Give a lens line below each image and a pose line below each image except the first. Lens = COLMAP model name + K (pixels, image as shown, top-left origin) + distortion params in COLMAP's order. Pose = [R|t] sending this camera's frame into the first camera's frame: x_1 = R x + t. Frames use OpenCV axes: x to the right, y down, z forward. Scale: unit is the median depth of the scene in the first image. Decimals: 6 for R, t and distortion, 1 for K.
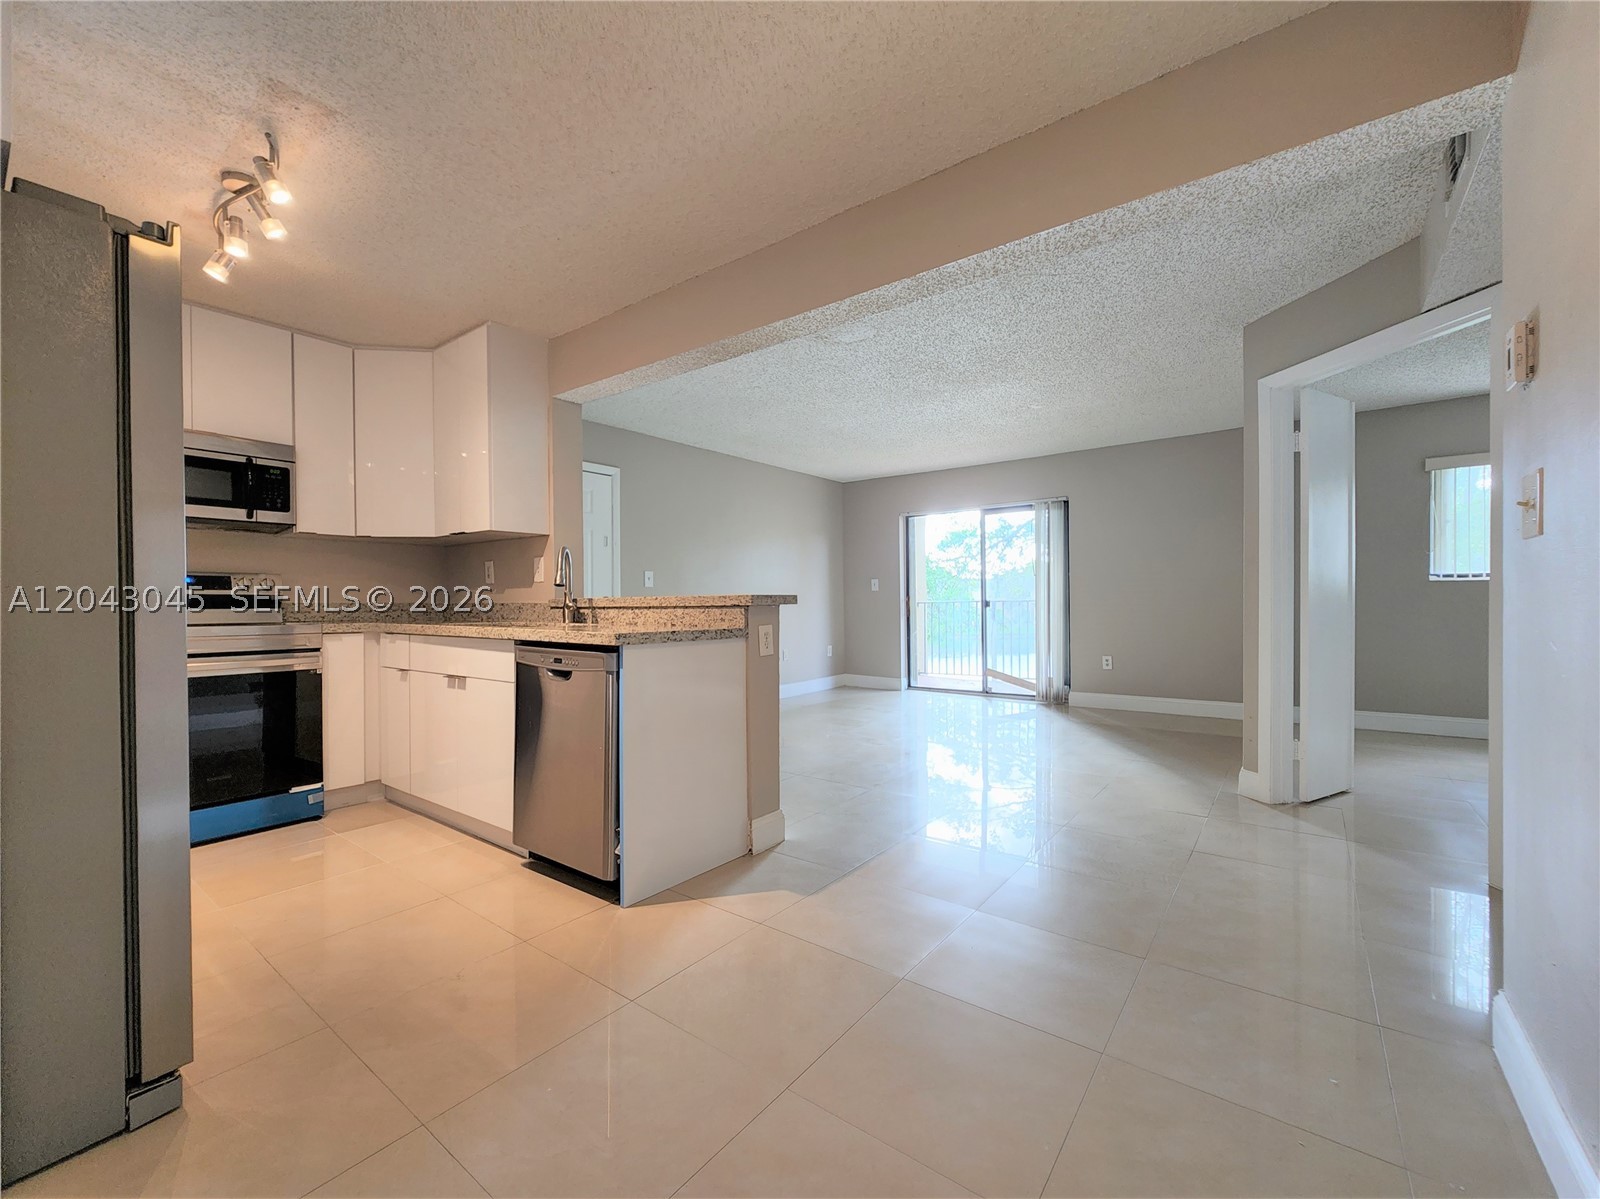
lens RADIAL K [[652.1, 0, 800.5], [0, 652.1, 605.4], [0, 0, 1]] dist [0.000104, -0.000132]
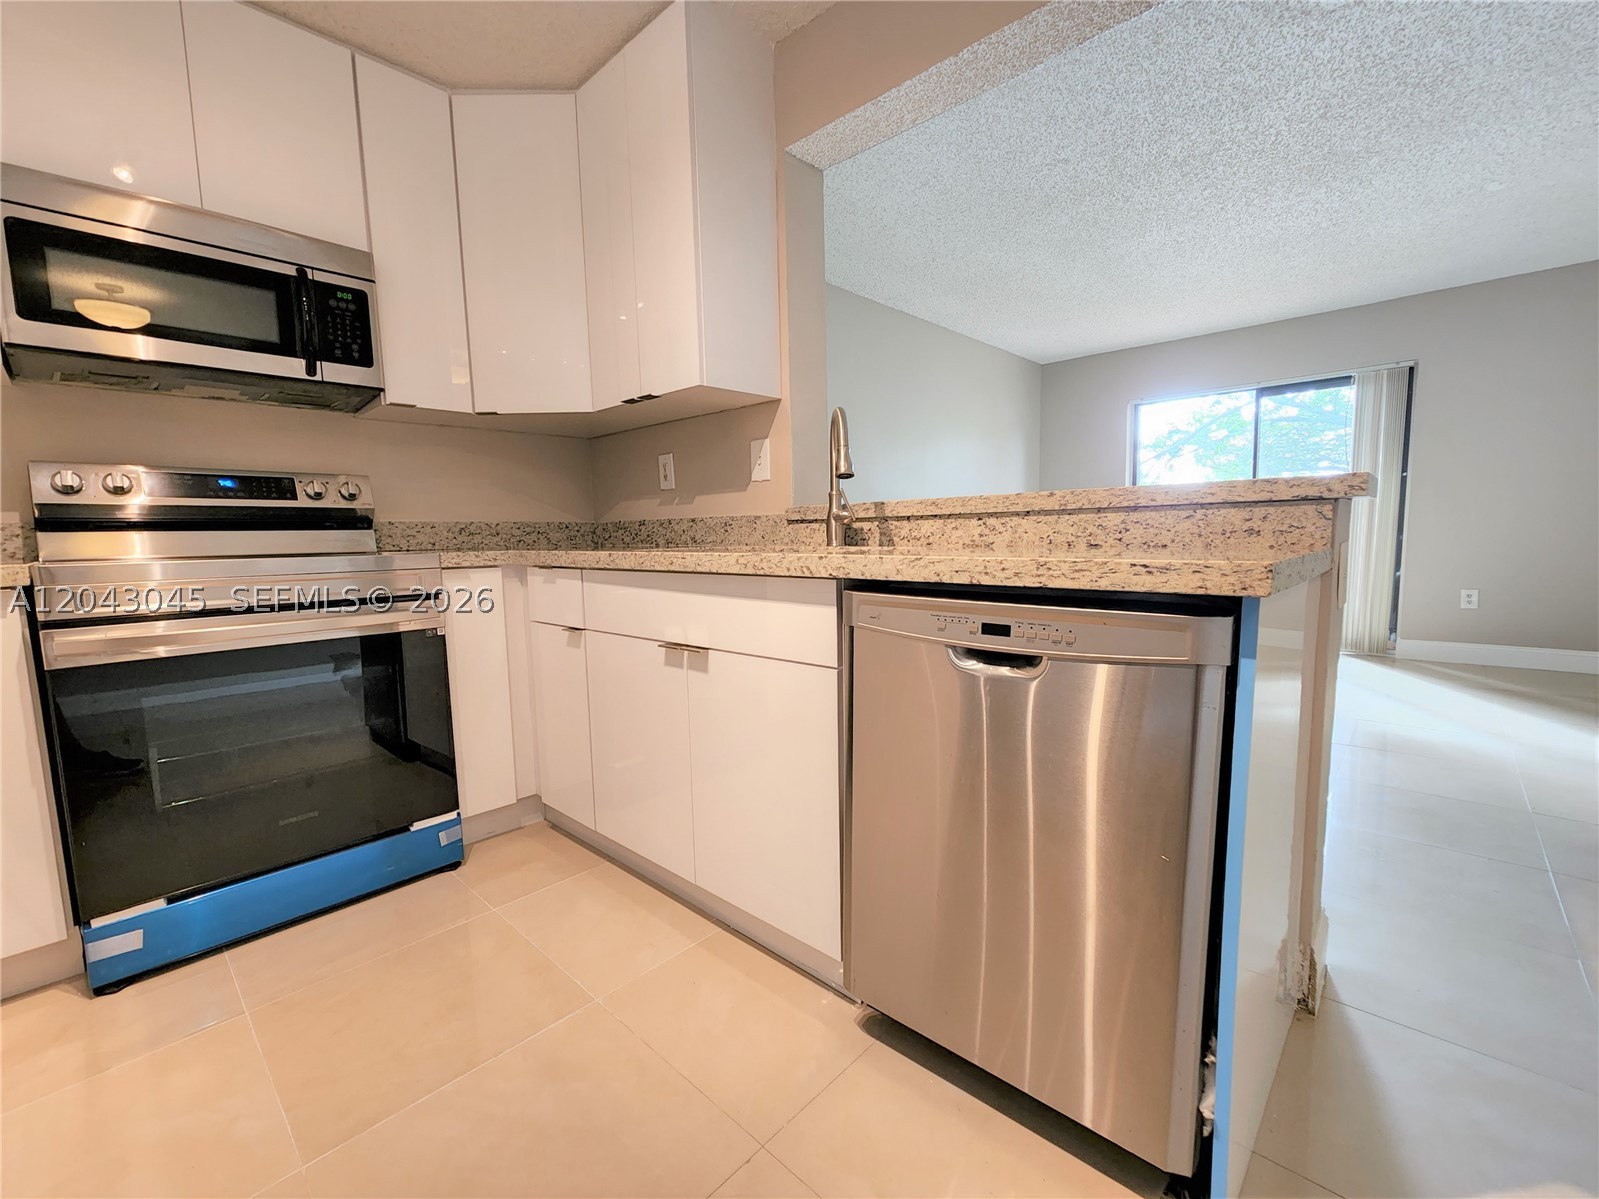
lens RADIAL K [[671.5, 0, 808.7], [0, 671.5, 605.5], [0, 0, 1]] dist [-0.002722, -0.000583]
pose [[0.994899, -0.003505, -0.100814, -0.333062], [0.014156, 0.994359, 0.105123, 0.016841], [0.099876, -0.106013, 0.989336, 0.419004]]
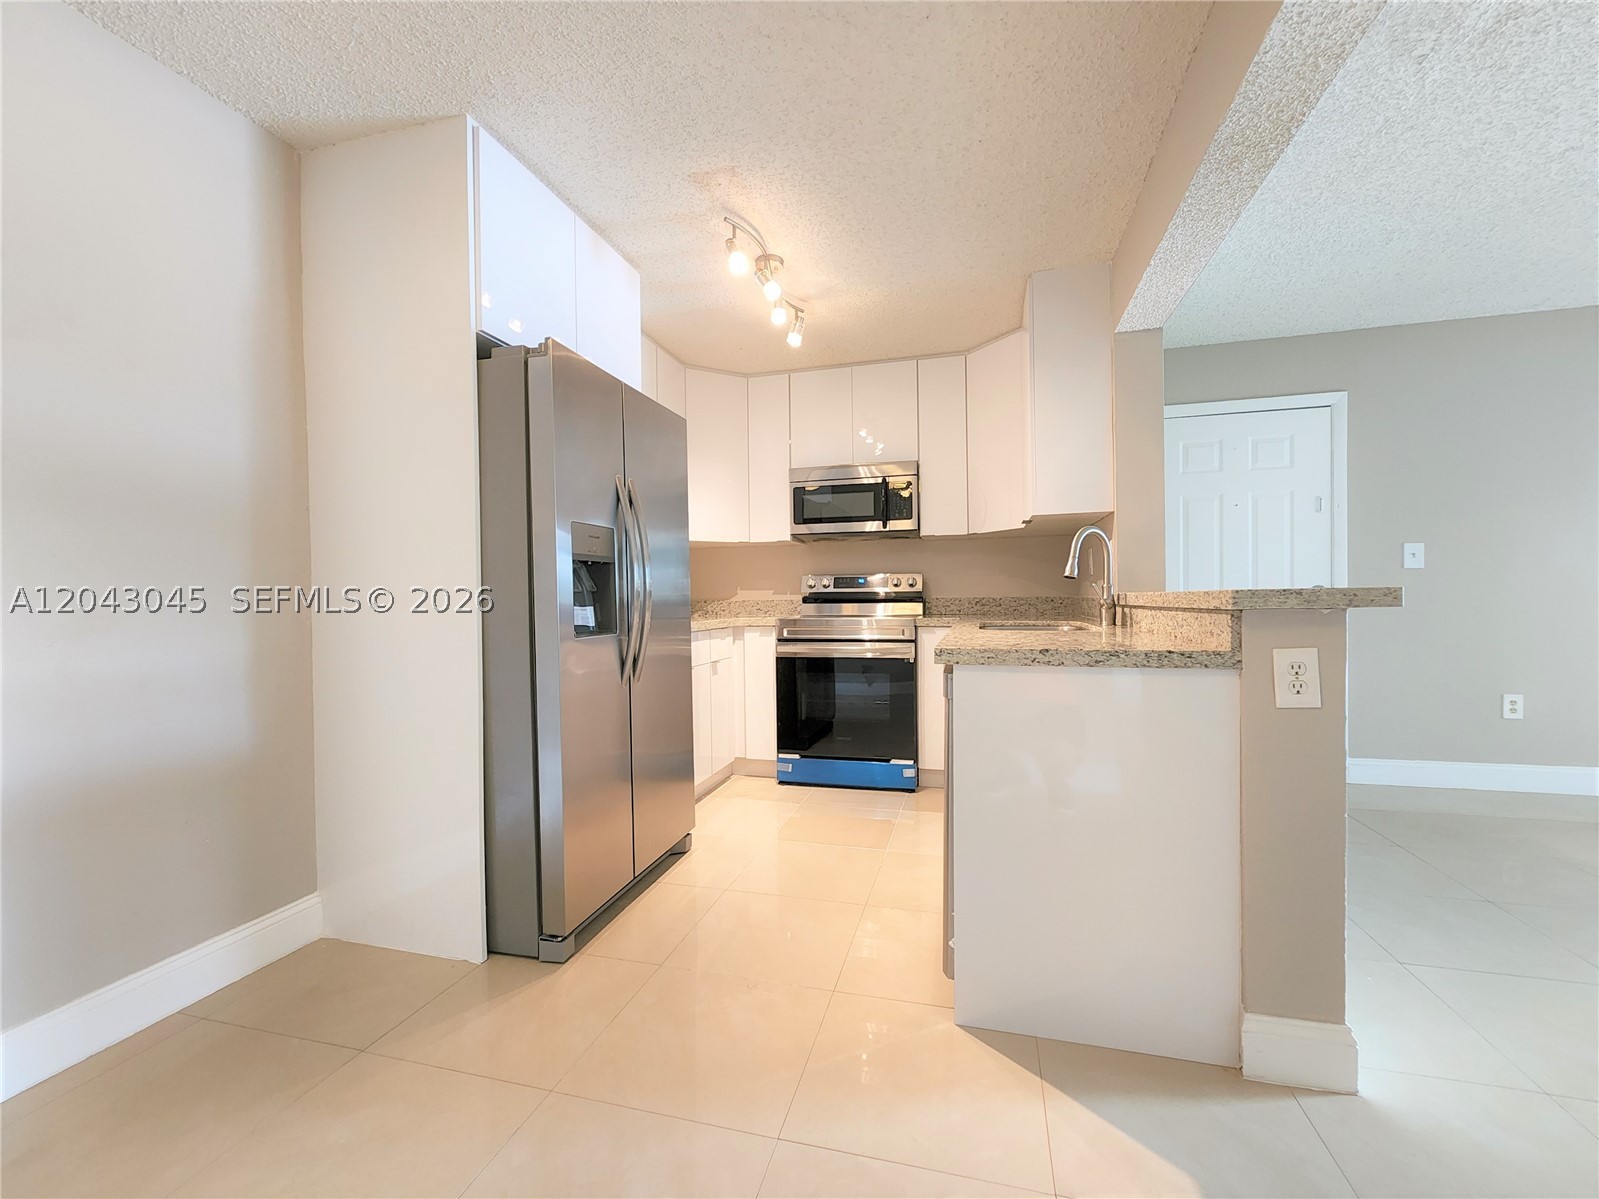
lens RADIAL K [[671.5, 0, 808.7], [0, 671.5, 605.5], [0, 0, 1]] dist [-0.002722, -0.000583]
pose [[0.382371, 0.012594, -0.923923, 0.246101], [0.006130, 0.999851, 0.016166, -0.011924], [0.923989, -0.011845, 0.382236, 0.392695]]
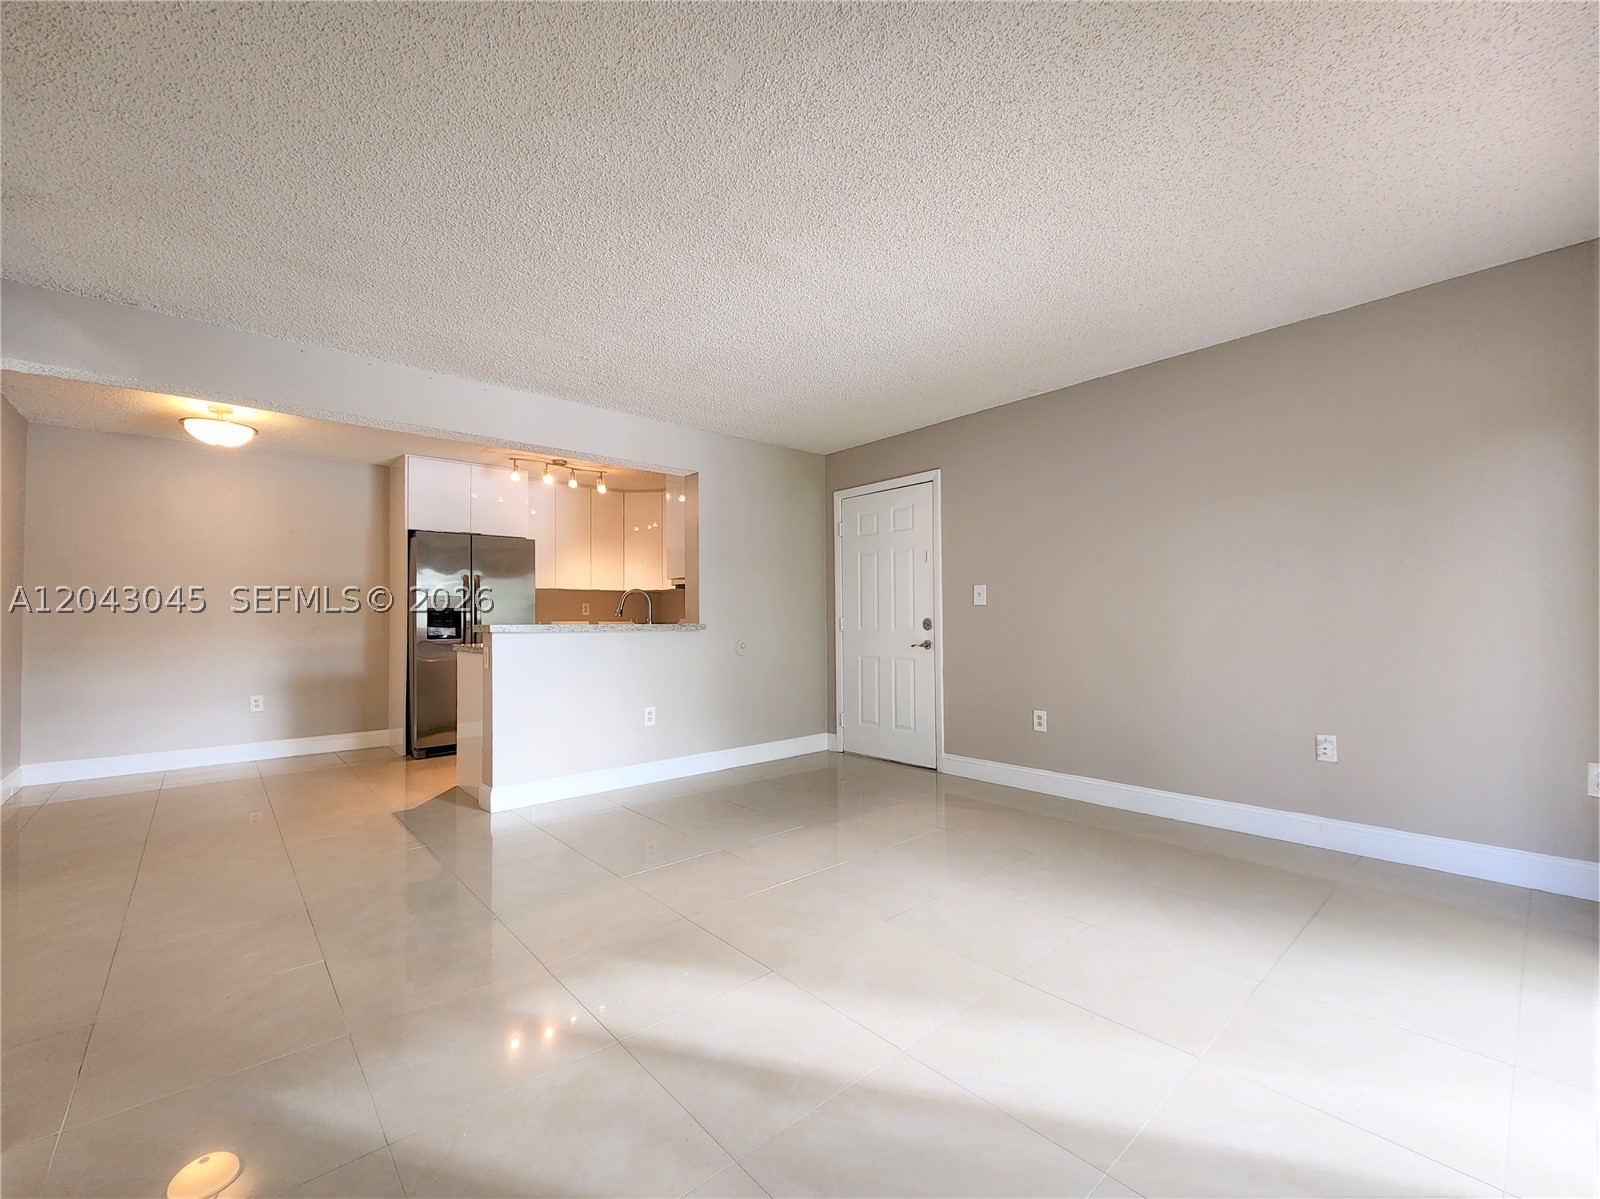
lens RADIAL K [[671.9, 0, 809.2], [0, 671.9, 605.5], [0, 0, 1]] dist [-0.002722, -0.000583]
pose [[-0.189745, -0.017835, -0.981671, 1.057140], [0.002927, 0.999820, -0.018731, -0.023516], [0.981829, -0.006428, -0.189659, 1.690637]]
